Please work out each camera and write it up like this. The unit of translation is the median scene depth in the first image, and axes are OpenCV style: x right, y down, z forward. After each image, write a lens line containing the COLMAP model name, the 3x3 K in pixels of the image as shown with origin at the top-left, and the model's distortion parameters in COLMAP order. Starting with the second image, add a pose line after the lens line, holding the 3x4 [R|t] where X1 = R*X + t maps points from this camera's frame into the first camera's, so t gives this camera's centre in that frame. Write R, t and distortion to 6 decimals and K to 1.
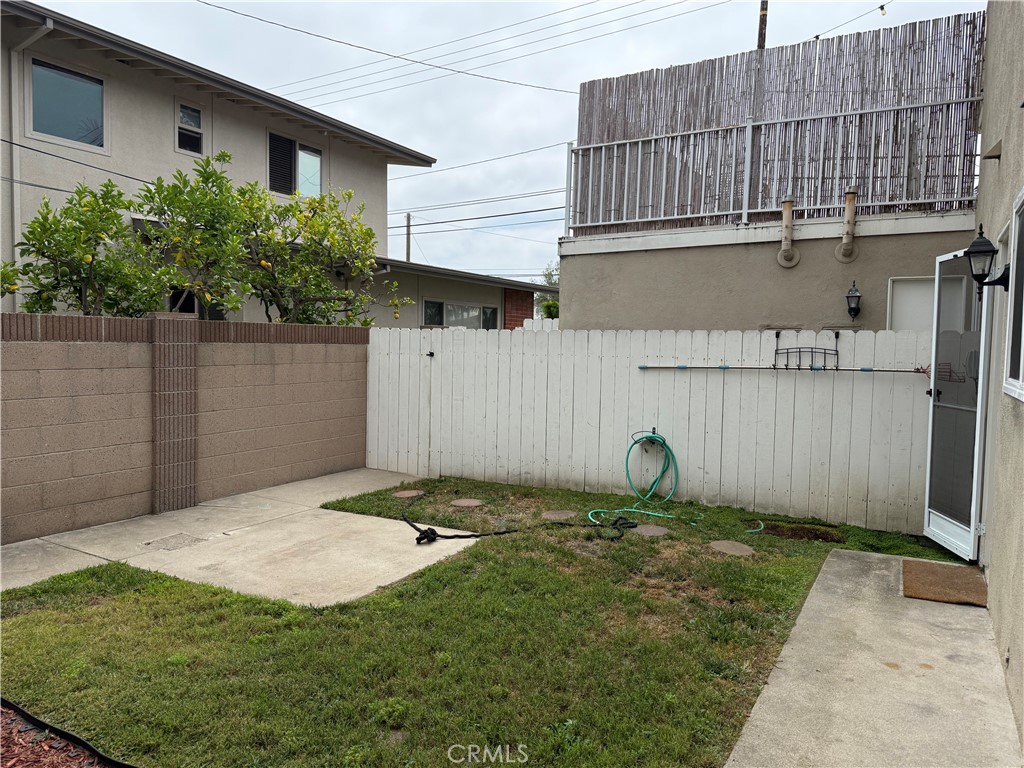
lens RADIAL K [[724.2, 0, 522.8], [0, 724.2, 383.2], [0, 0, 1]] dist [0.097029, -0.124234]
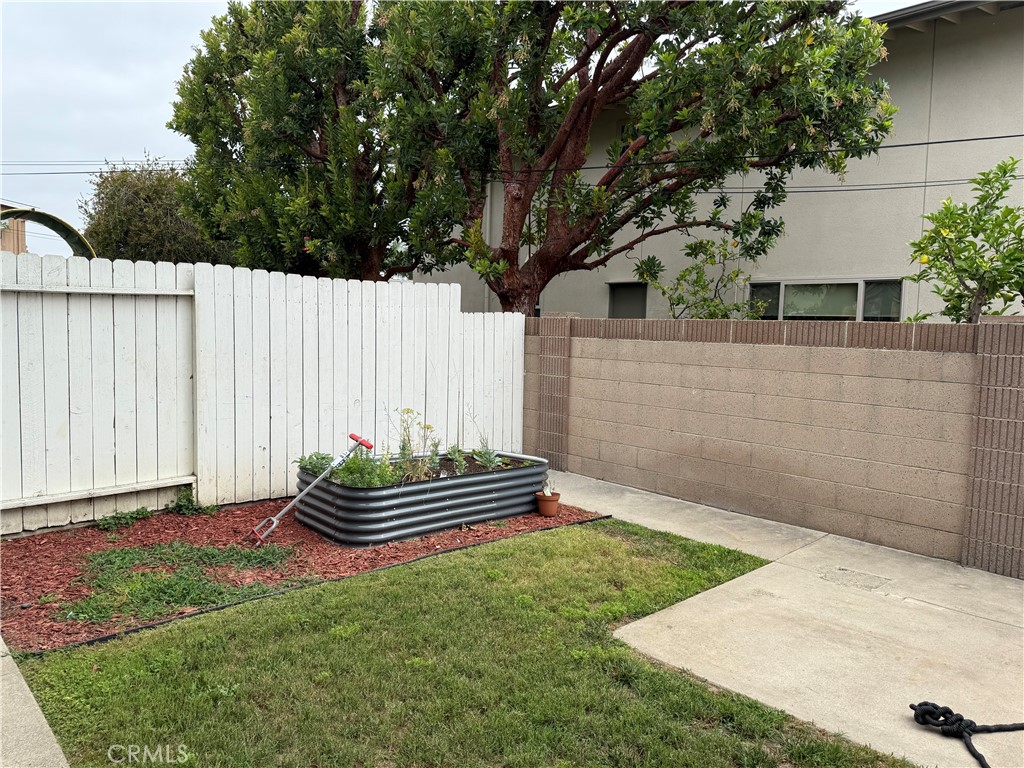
lens RADIAL K [[724.2, 0, 522.8], [0, 724.2, 383.2], [0, 0, 1]] dist [0.097029, -0.124234]
pose [[-0.288321, 0.047362, -0.956362, 0.451946], [-0.093679, 0.992589, 0.077398, -0.042794], [0.952940, 0.111907, -0.281747, 0.834951]]
